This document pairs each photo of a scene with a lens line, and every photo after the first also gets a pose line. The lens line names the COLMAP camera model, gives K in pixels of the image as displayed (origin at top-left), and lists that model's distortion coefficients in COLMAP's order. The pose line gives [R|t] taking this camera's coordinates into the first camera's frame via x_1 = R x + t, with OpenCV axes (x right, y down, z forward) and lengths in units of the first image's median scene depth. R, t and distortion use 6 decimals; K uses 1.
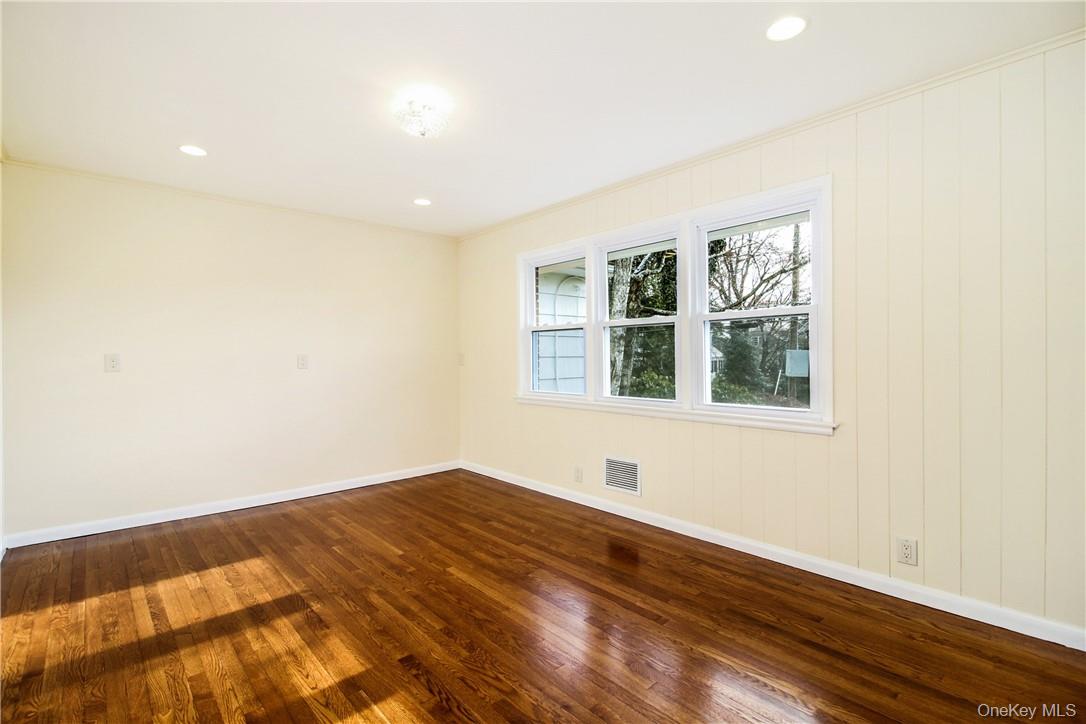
lens RADIAL K [[516.1, 0, 541.8], [0, 516.1, 360.4], [0, 0, 1]] dist [0.014039, -0.013204]
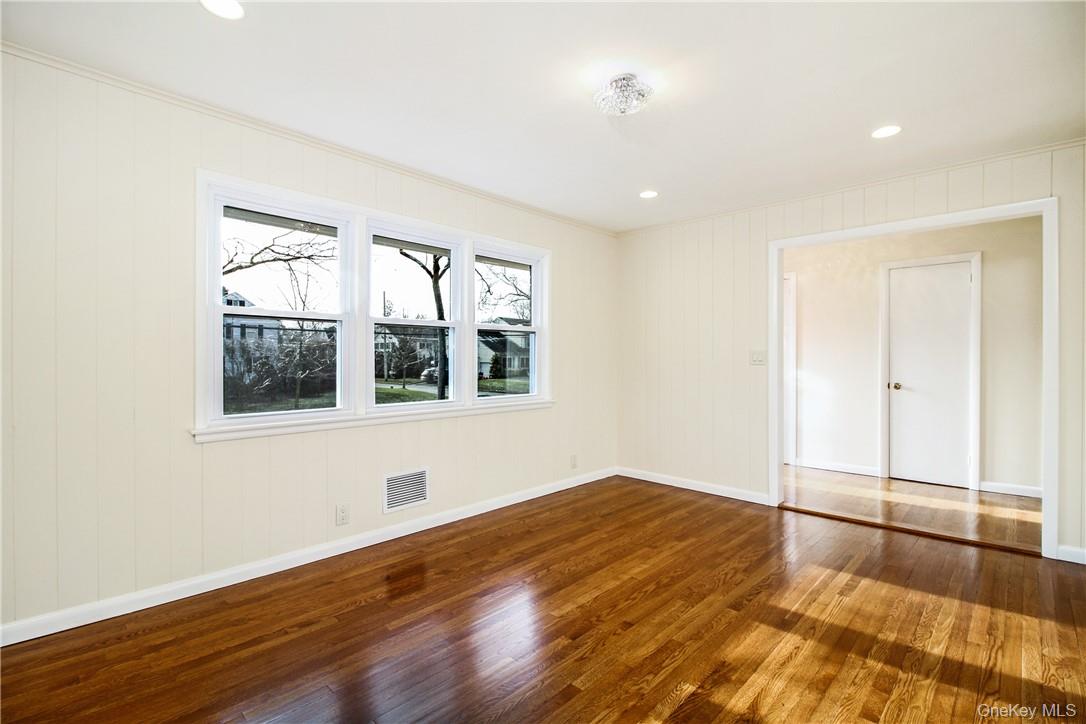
lens RADIAL K [[516.1, 0, 541.8], [0, 516.1, 360.4], [0, 0, 1]] dist [0.014039, -0.013204]
pose [[-0.104460, 0.000277, 0.994529, -1.126468], [0.003946, 0.999992, 0.000135, -0.007366], [-0.994521, 0.003938, -0.104460, 1.243679]]
